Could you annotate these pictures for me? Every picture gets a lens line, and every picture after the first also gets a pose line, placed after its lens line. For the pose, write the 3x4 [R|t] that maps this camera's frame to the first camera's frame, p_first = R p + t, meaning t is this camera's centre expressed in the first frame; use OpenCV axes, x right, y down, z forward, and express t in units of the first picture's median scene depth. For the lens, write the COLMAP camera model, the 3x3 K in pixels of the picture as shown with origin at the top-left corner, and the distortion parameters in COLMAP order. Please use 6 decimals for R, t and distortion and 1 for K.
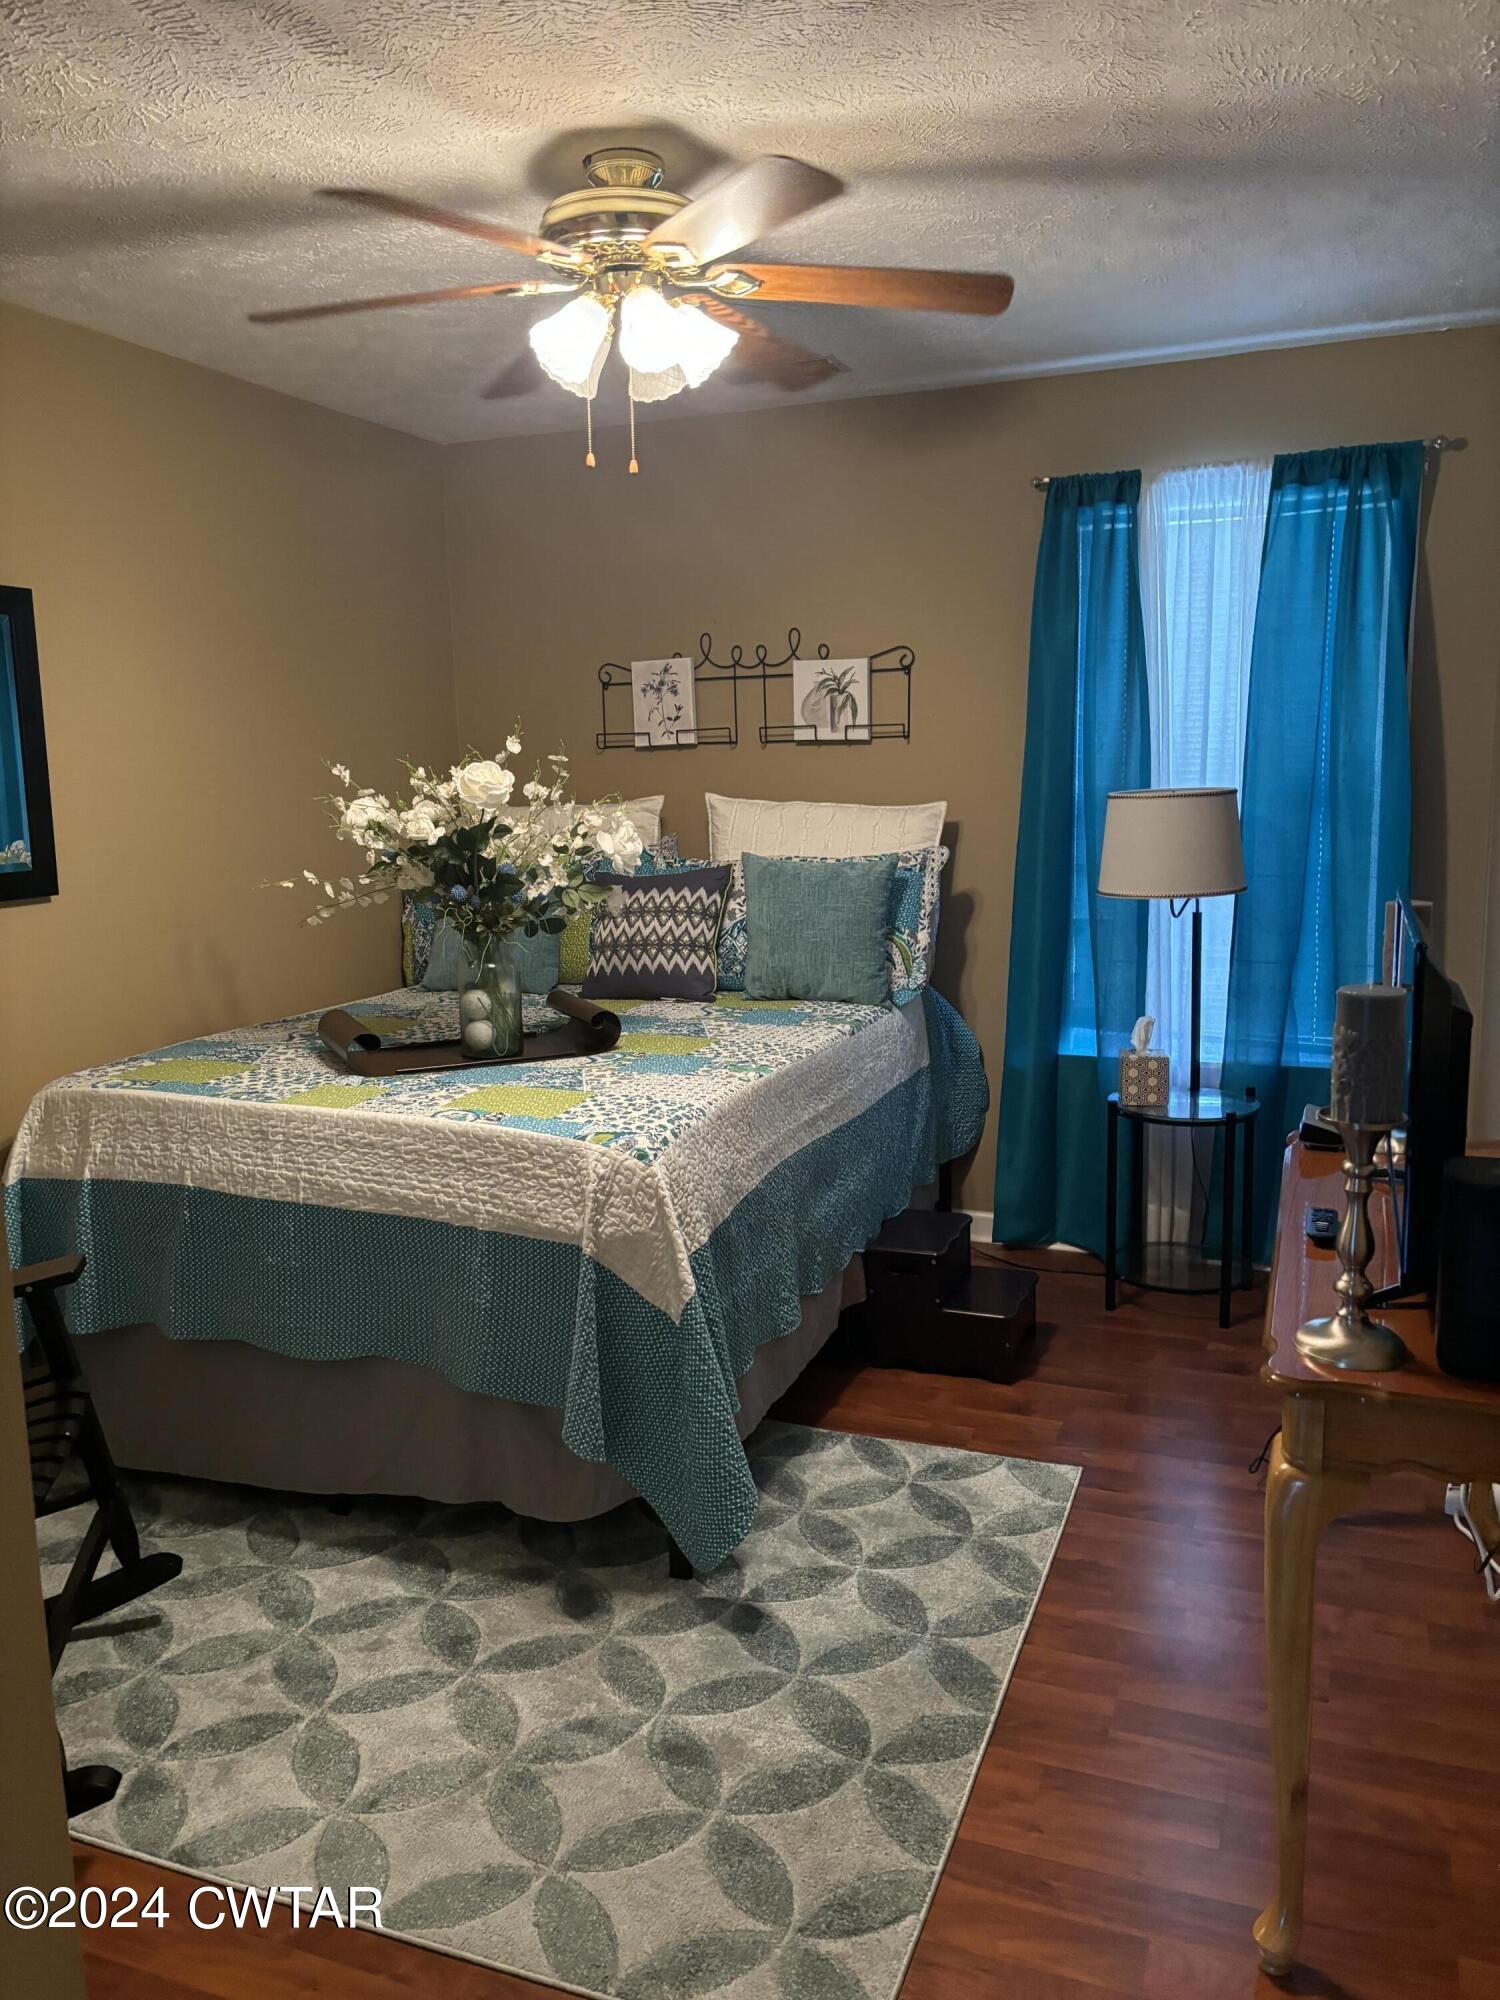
lens RADIAL K [[1535.6, 0, 738.7], [0, 1535.6, 1004.4], [0, 0, 1]] dist [0.024239, -0.034322]
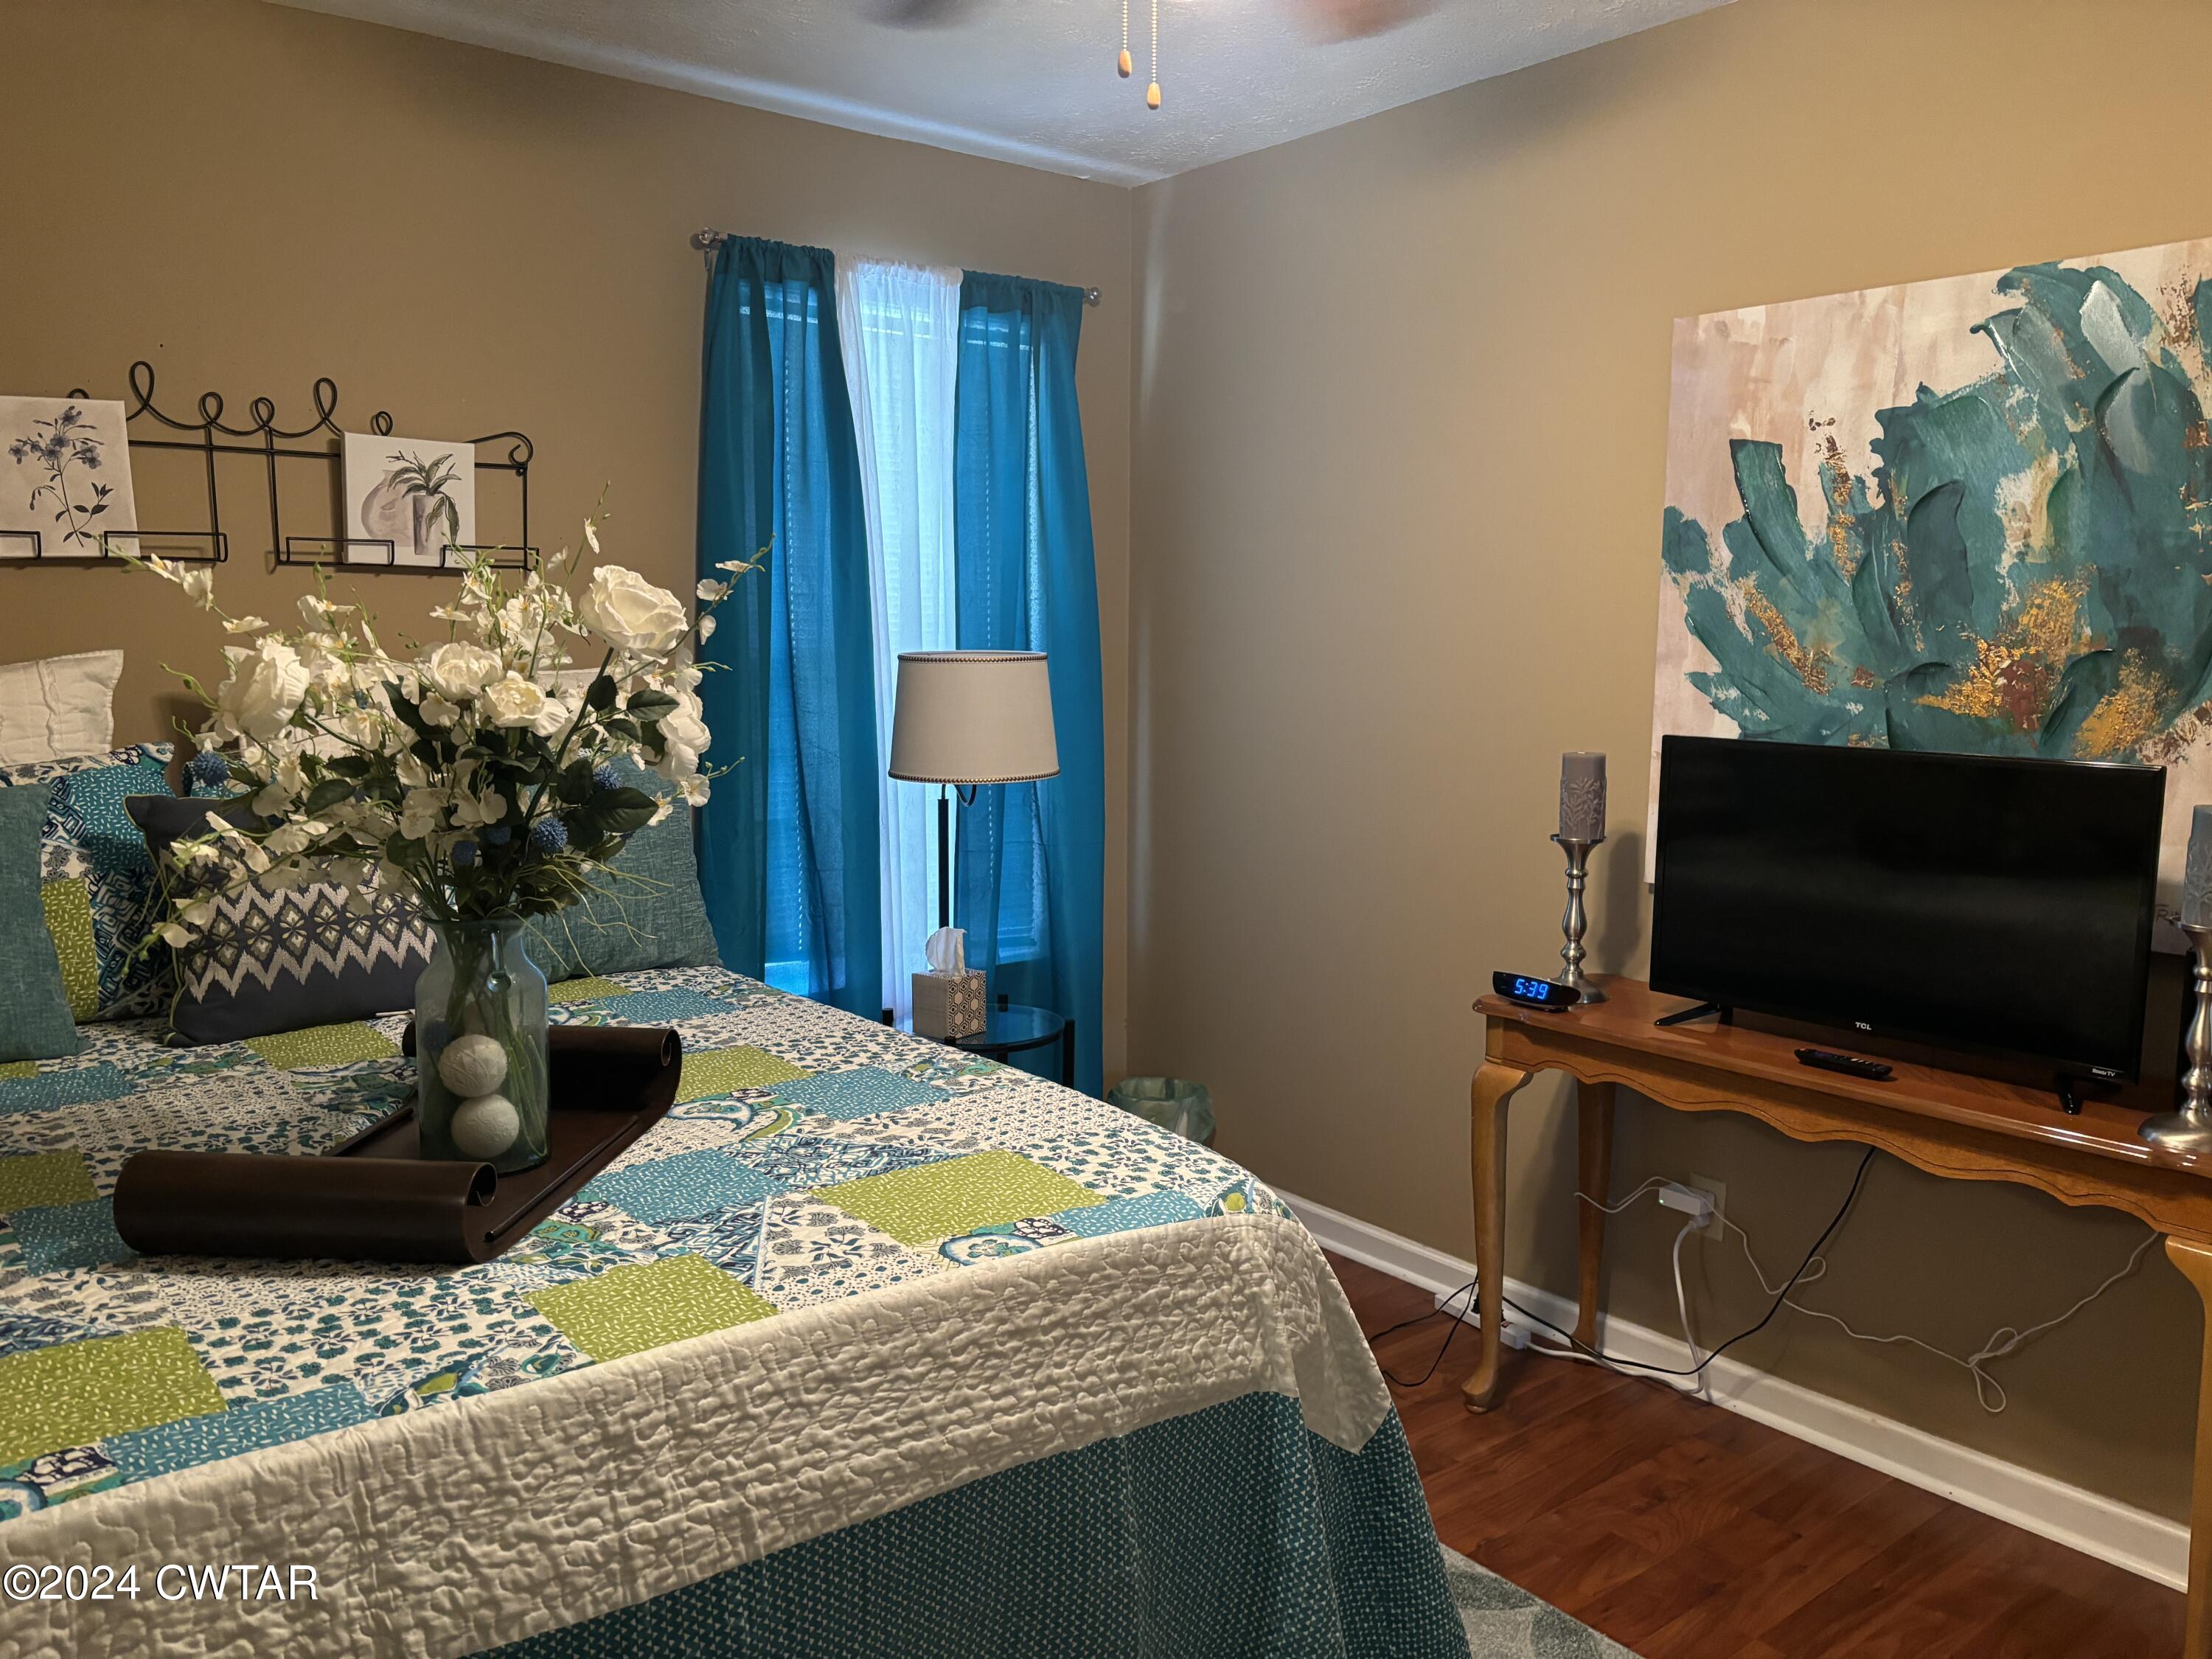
lens RADIAL K [[1698.4, 0, 1098.4], [0, 1698.4, 827.9], [0, 0, 1]] dist [0.024239, -0.034322]
pose [[0.484483, -0.076473, 0.871452, -0.468989], [0.117997, 0.992781, 0.021520, -0.054733], [-0.866806, 0.092403, 0.490009, 0.483417]]
